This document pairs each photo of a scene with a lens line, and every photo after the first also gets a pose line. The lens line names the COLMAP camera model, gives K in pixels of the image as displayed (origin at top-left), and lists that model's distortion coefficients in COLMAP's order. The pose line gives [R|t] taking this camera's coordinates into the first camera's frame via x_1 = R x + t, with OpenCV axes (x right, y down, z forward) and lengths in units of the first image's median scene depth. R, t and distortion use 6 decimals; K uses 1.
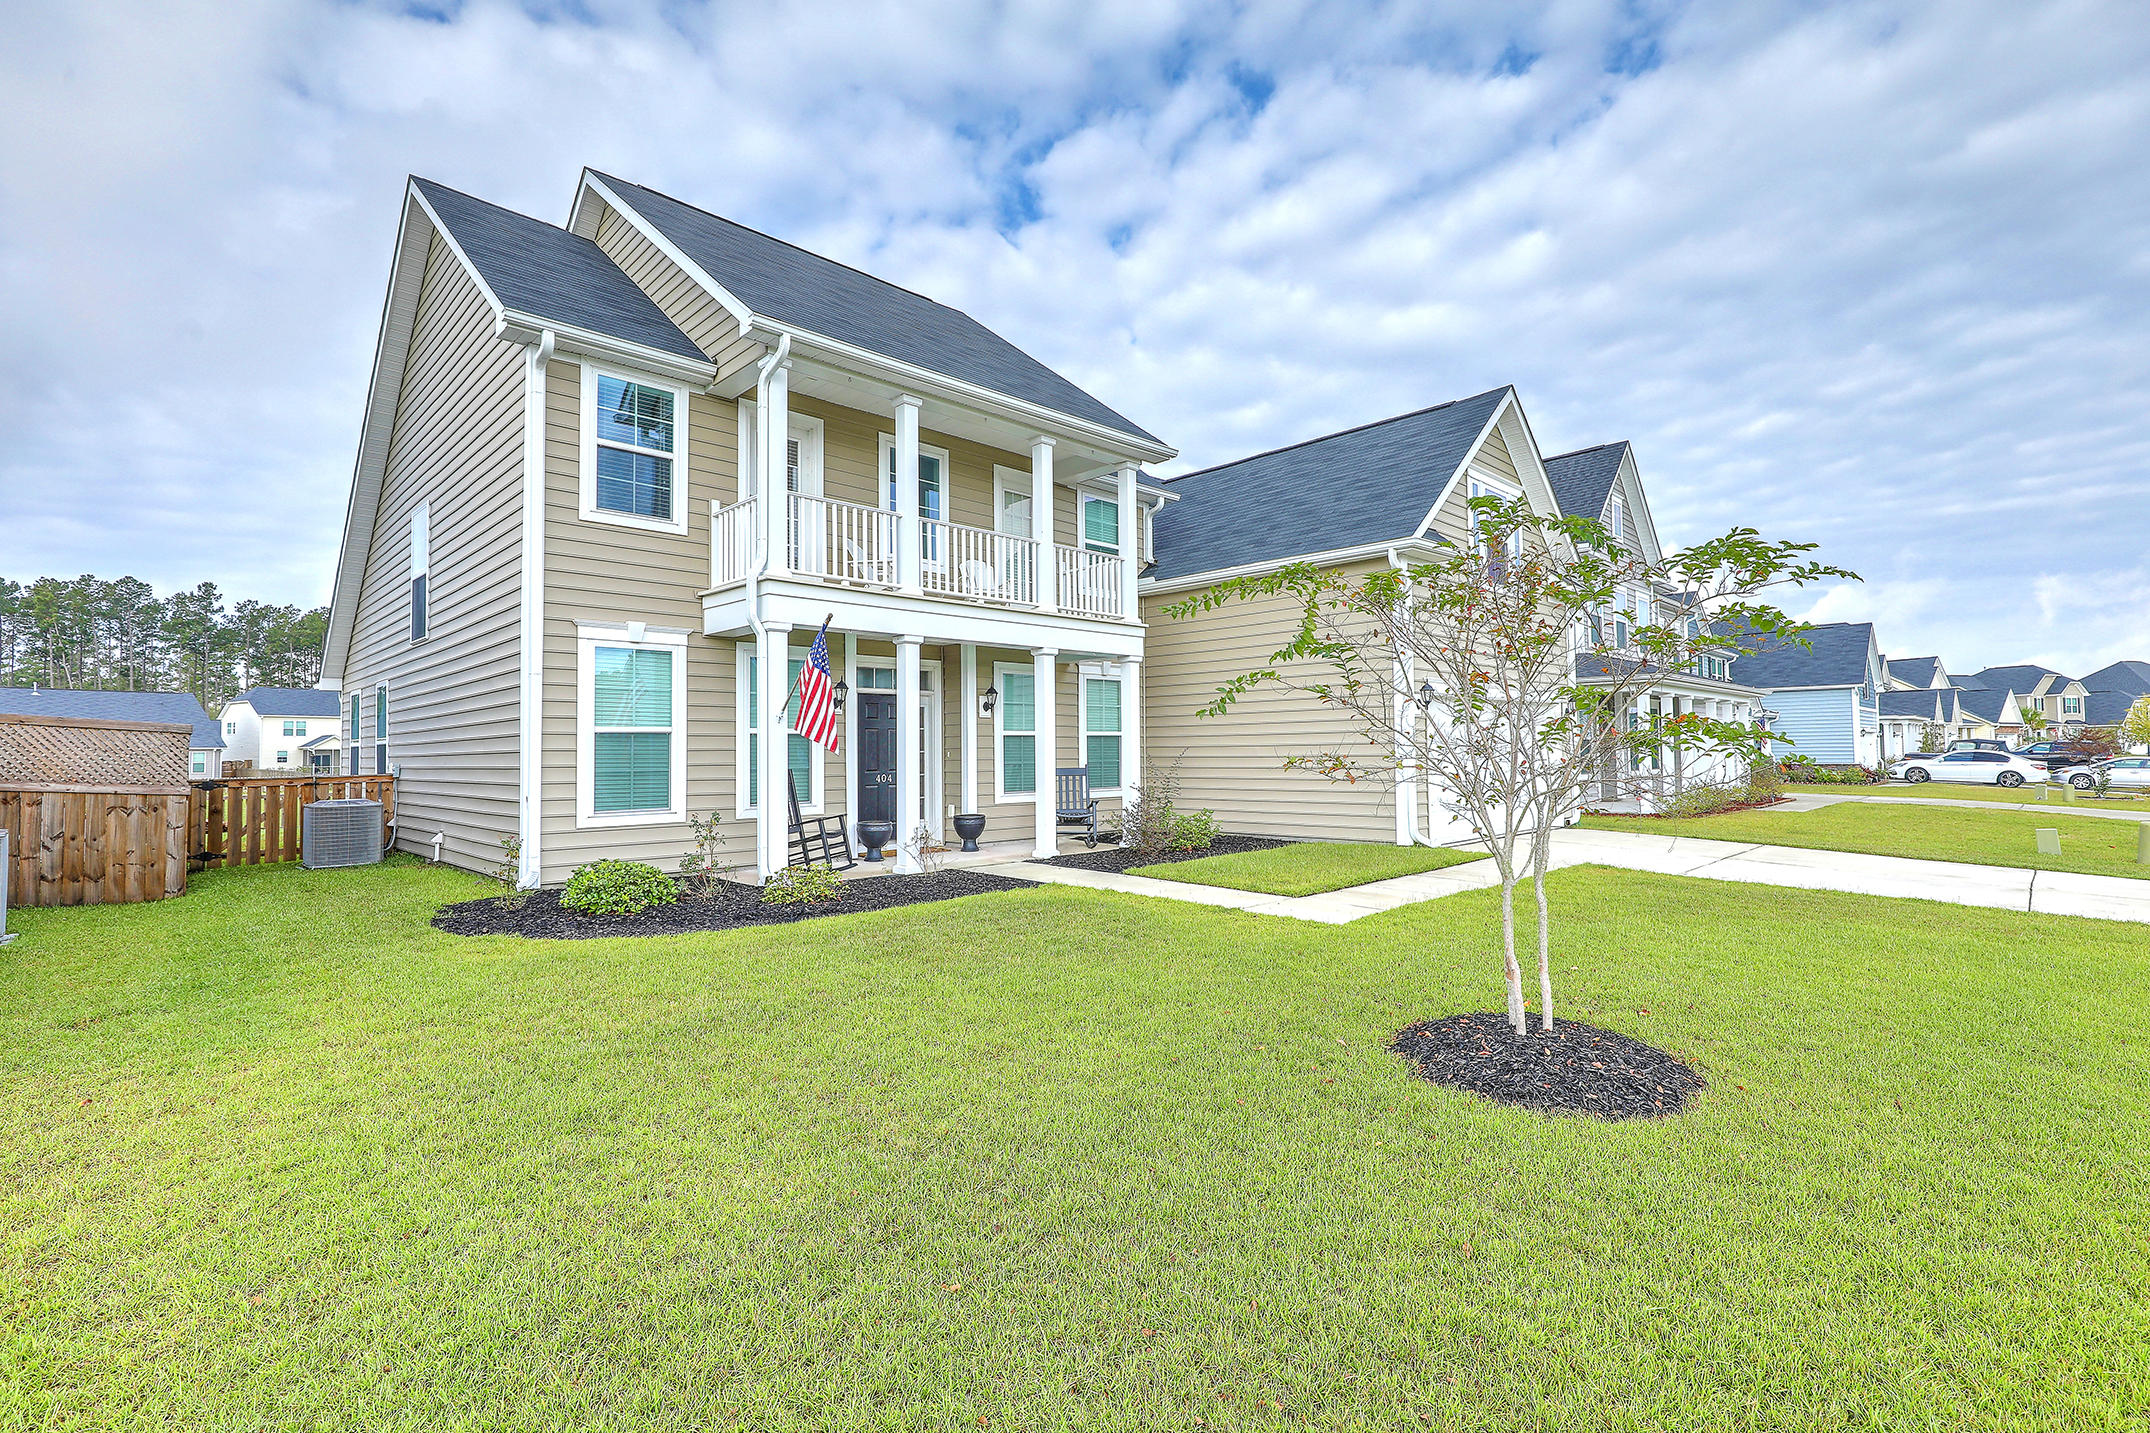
lens RADIAL K [[988.9, 0, 1088.4], [0, 988.9, 719.9], [0, 0, 1]] dist [0.000210, 0.000605]
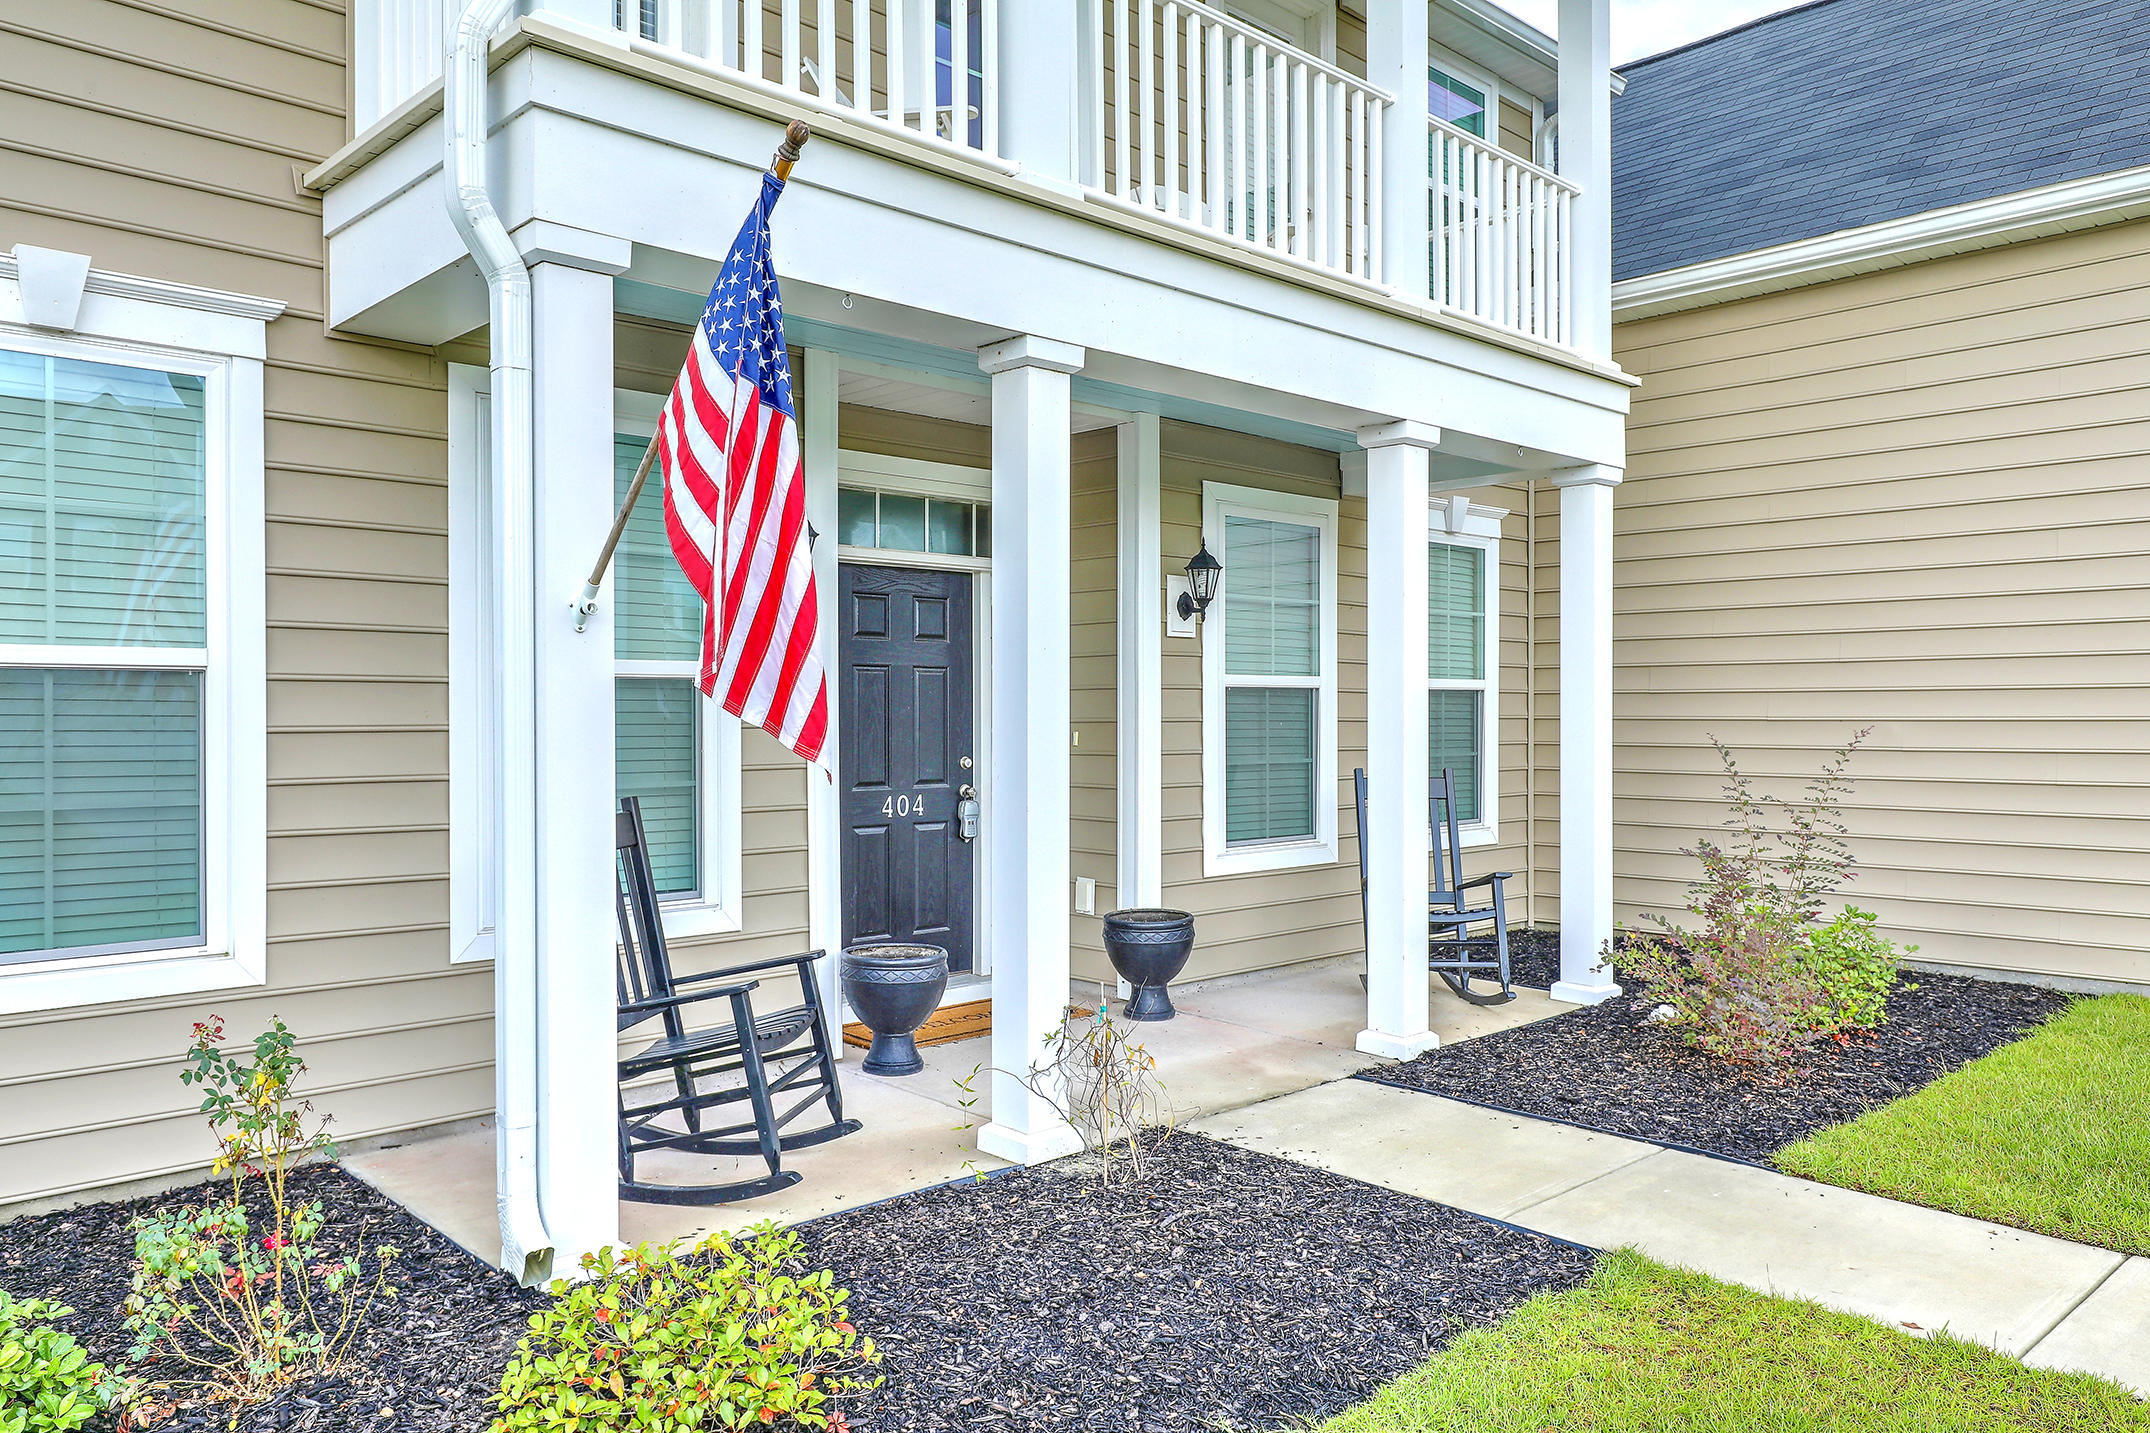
lens RADIAL K [[1537.9, 0, 1082.4], [0, 1537.9, 717.8], [0, 0, 1]] dist [-0.000862, -0.000527]
pose [[0.999749, 0.008835, -0.020596, -0.144793], [-0.008060, 0.999267, 0.037424, 0.007322], [0.020912, -0.037248, 0.999087, 0.500011]]
